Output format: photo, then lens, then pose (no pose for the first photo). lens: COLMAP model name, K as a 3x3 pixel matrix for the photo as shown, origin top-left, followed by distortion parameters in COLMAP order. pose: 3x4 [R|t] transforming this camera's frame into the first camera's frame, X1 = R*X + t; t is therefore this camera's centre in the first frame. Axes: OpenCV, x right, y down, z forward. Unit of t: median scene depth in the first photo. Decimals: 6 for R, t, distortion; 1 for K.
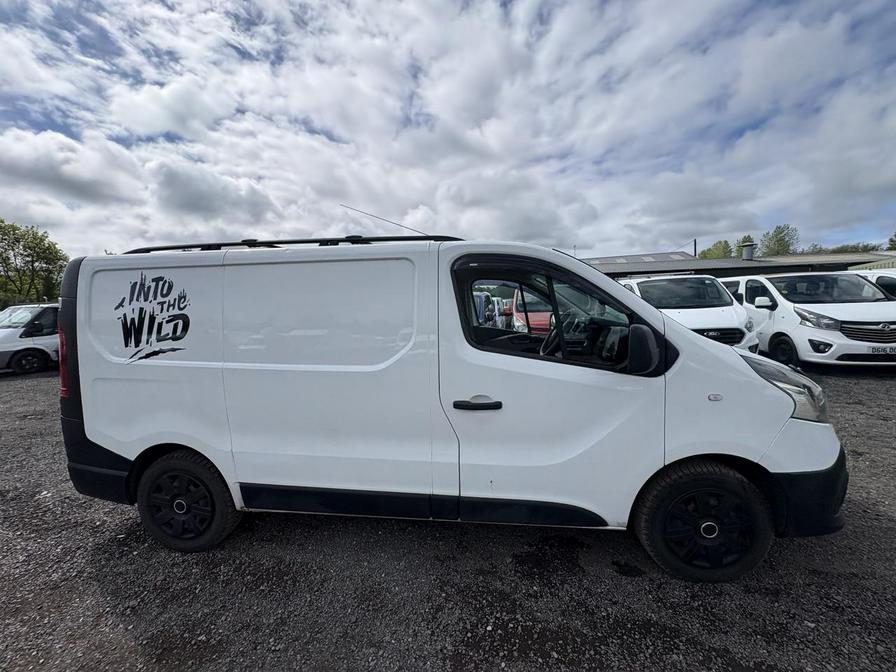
lens RADIAL K [[356.6, 0, 448.2], [0, 356.6, 327.4], [0, 0, 1]] dist [0.001054, -0.000113]
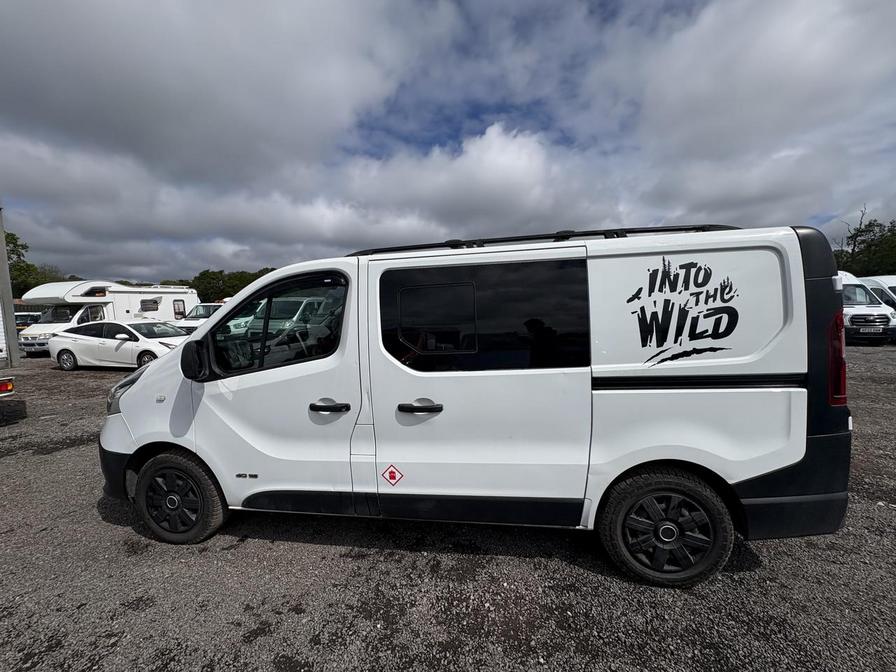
lens RADIAL K [[356.6, 0, 453.9], [0, 356.6, 334.7], [0, 0, 1]] dist [0.001054, -0.000113]
pose [[0.999966, -0.003761, 0.007361, -1.374513], [0.003713, 0.999972, 0.006523, 0.020125], [-0.007386, -0.006496, 0.999952, 0.163272]]
